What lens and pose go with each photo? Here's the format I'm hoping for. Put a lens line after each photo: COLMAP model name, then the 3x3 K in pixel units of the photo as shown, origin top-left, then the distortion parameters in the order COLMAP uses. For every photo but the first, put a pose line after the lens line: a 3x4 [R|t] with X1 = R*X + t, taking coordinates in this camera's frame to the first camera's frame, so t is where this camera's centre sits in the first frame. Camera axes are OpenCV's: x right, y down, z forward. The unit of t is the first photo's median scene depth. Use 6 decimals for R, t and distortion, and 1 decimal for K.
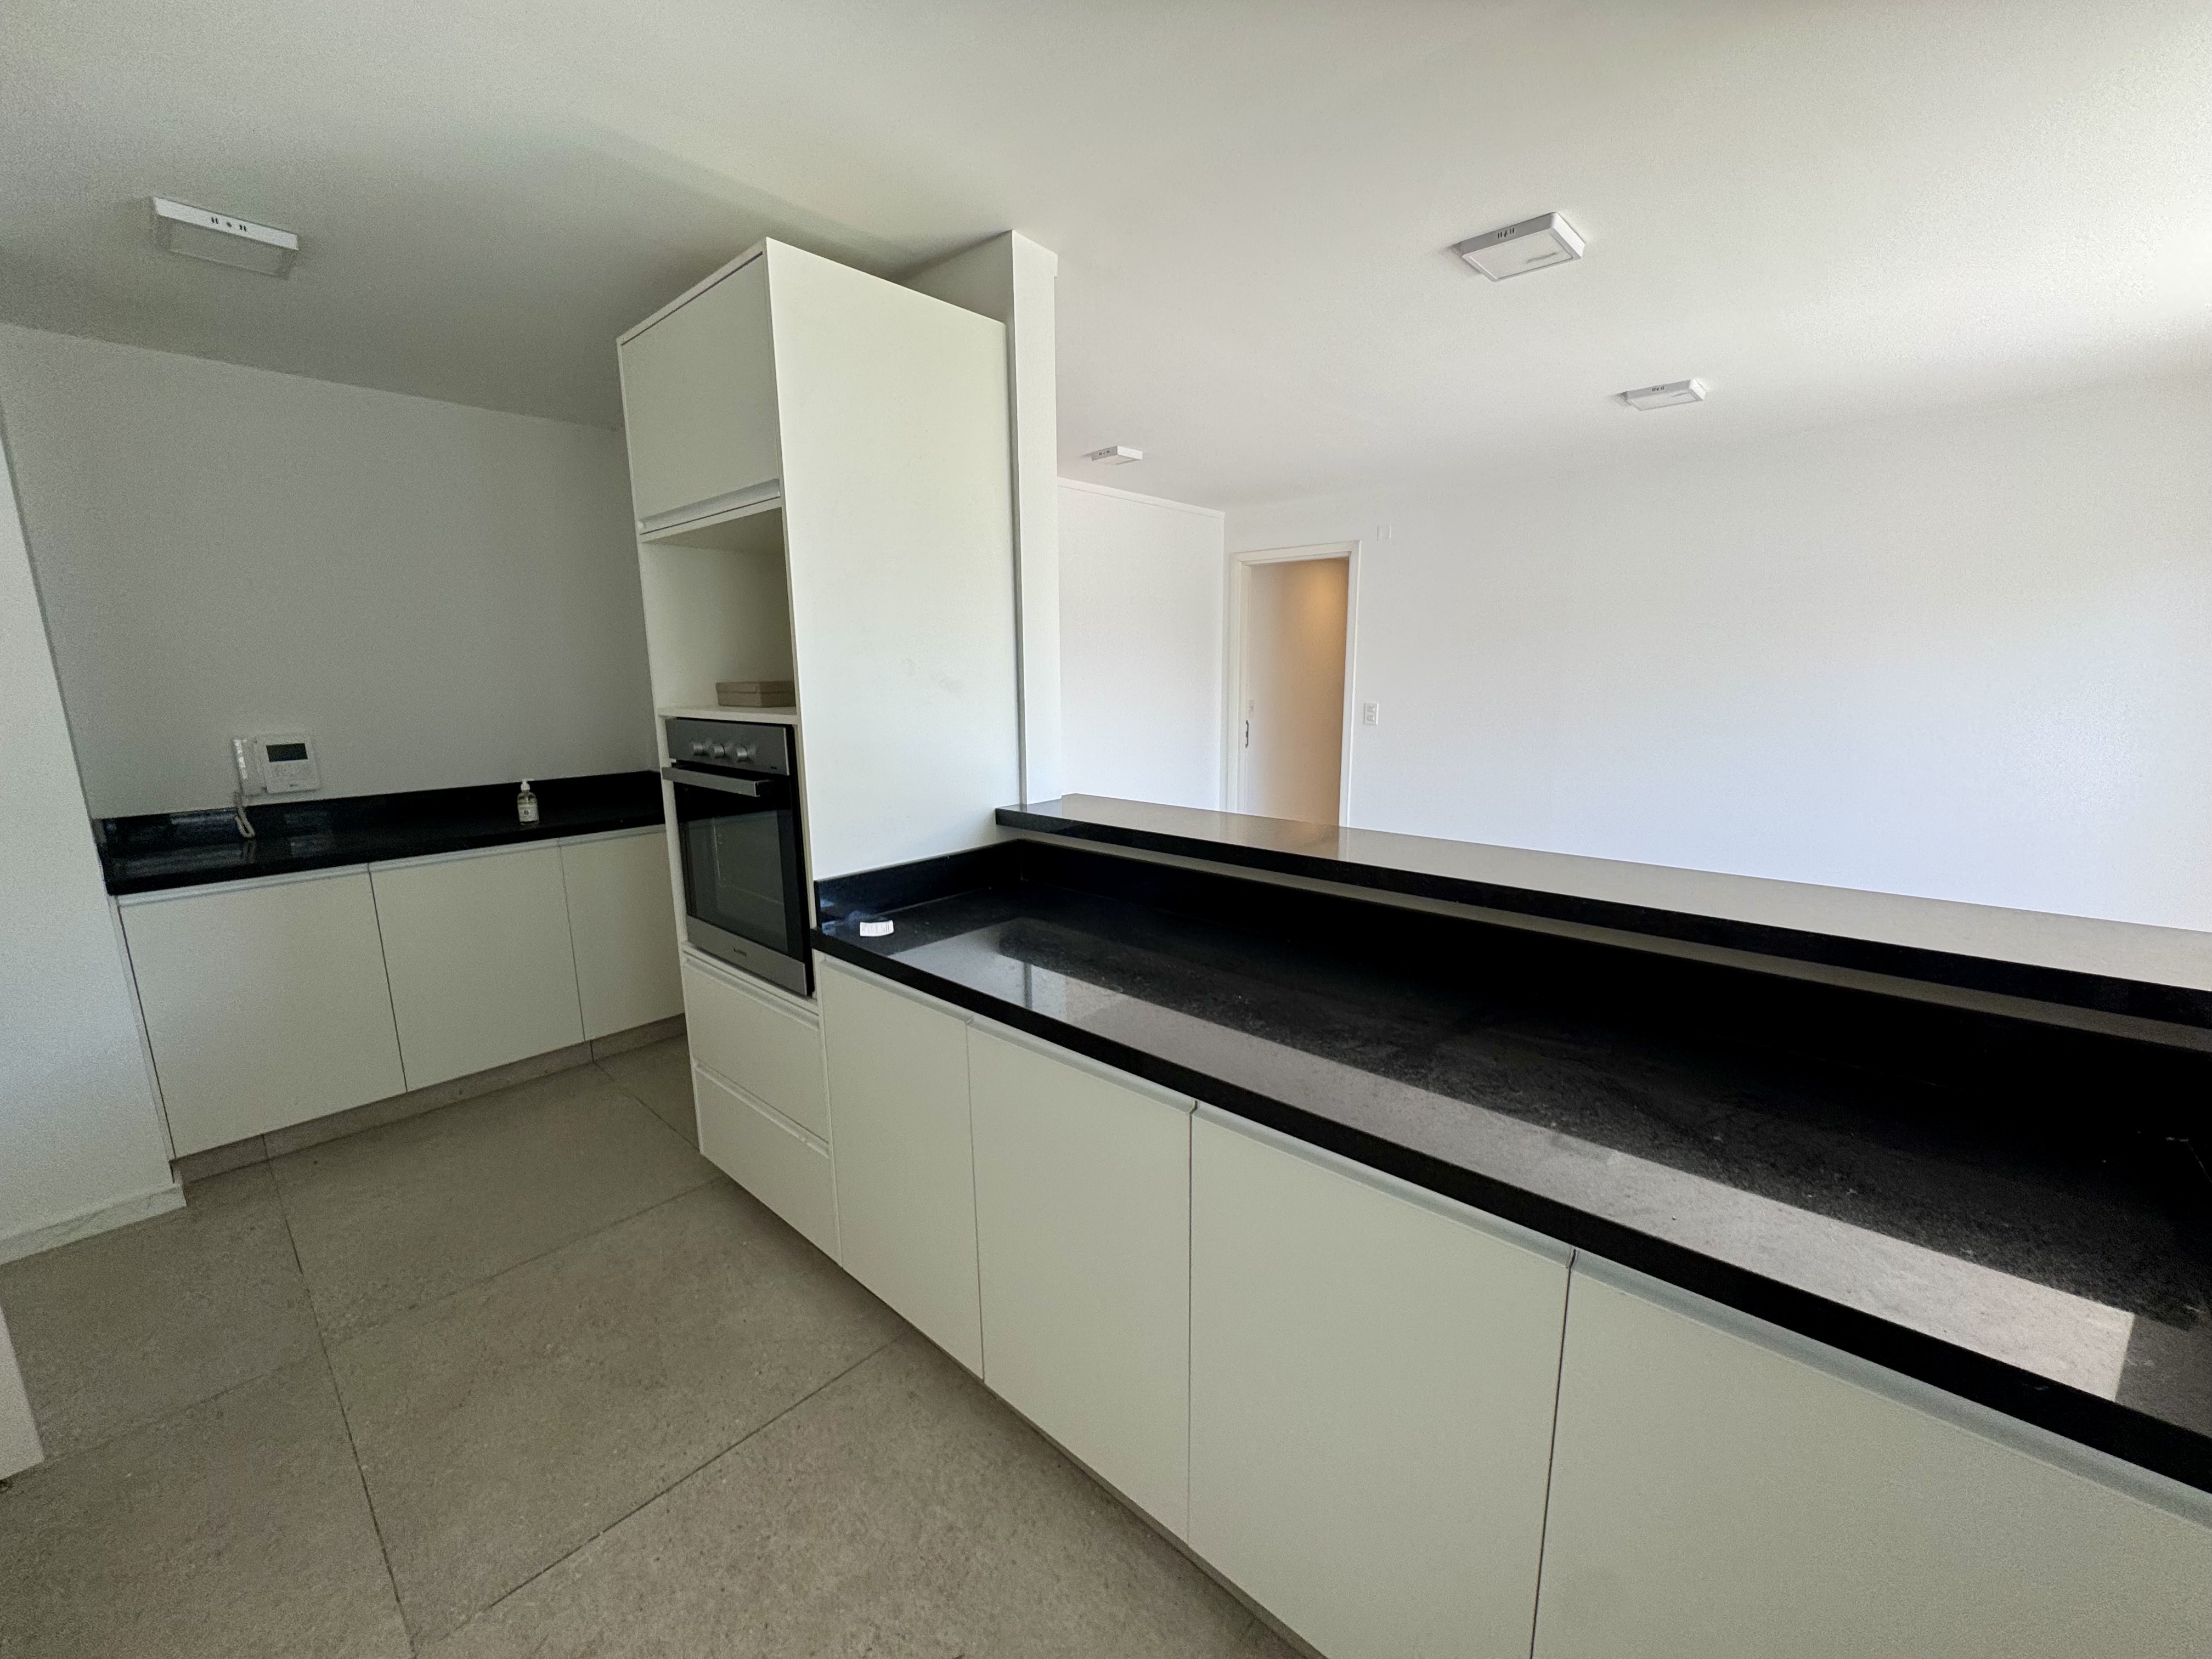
lens RADIAL K [[885.0, 0, 1109.5], [0, 885.0, 834.1], [0, 0, 1]] dist [-0.000589, 0.000448]
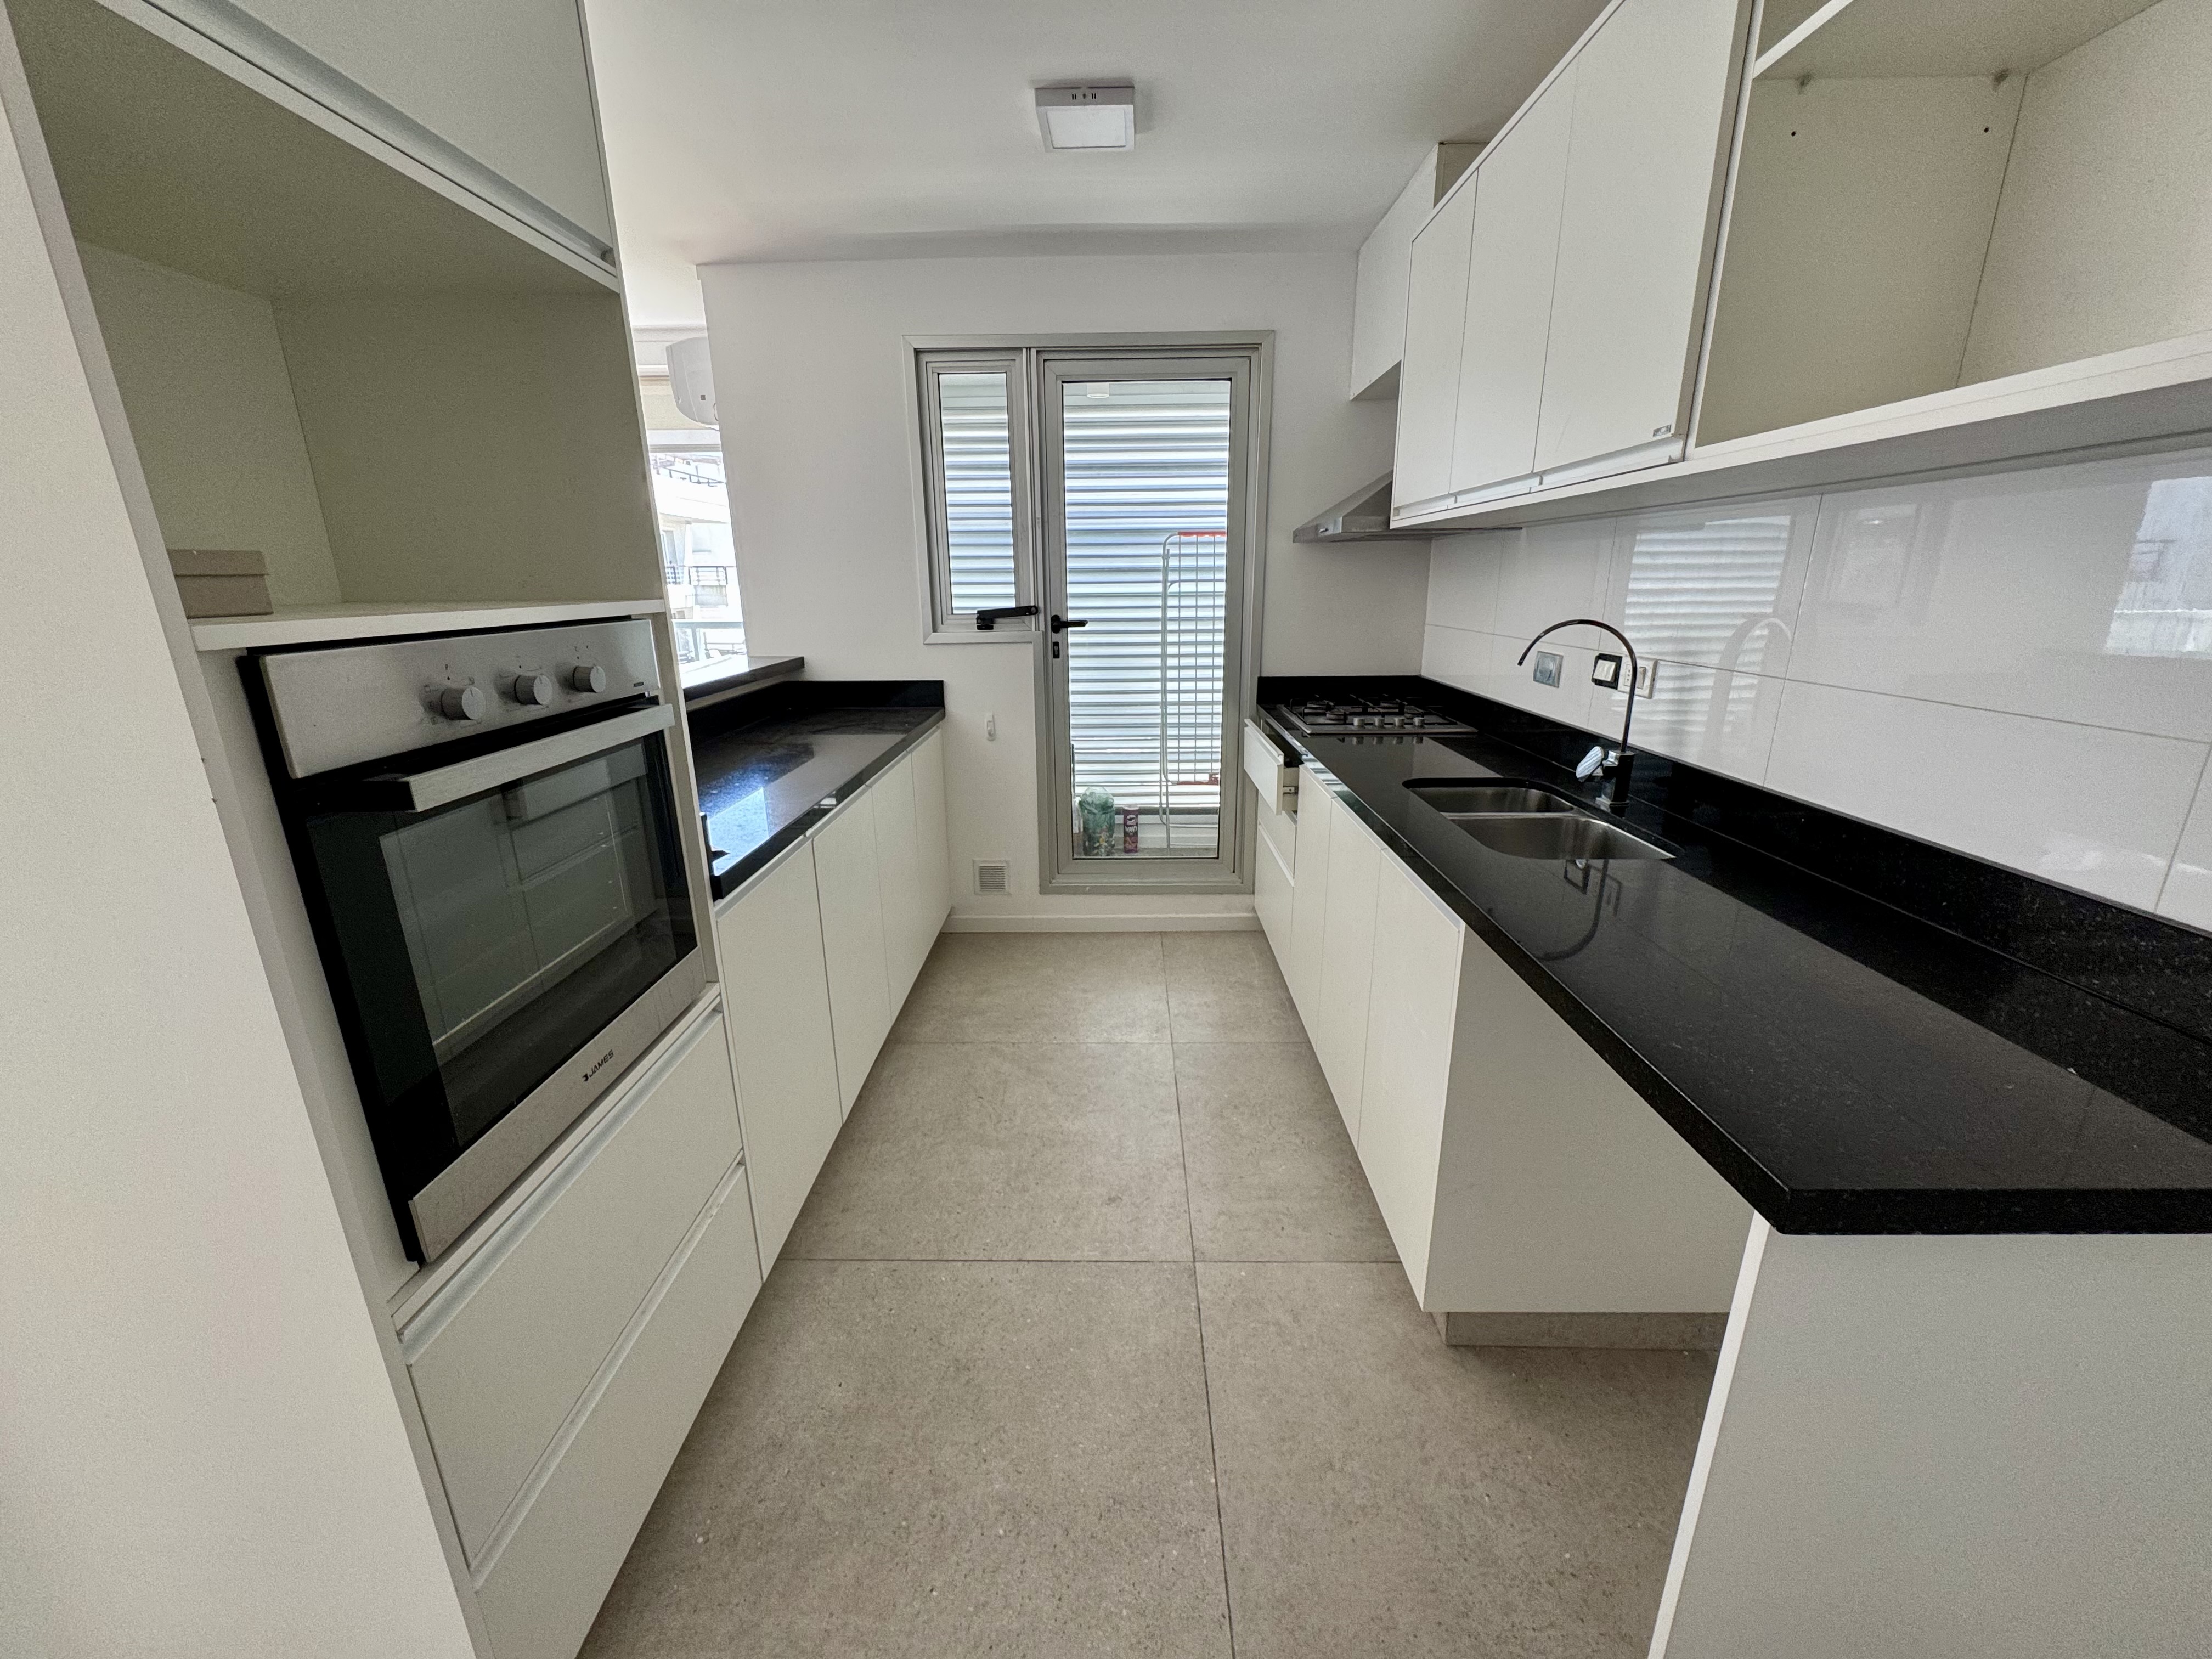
lens RADIAL K [[885.0, 0, 1109.5], [0, 885.0, 834.1], [0, 0, 1]] dist [-0.000589, 0.000448]
pose [[-0.660846, -0.194917, 0.724769, -1.410582], [0.153981, 0.909932, 0.385115, -0.217630], [-0.734556, 0.366103, -0.571311, 1.475526]]
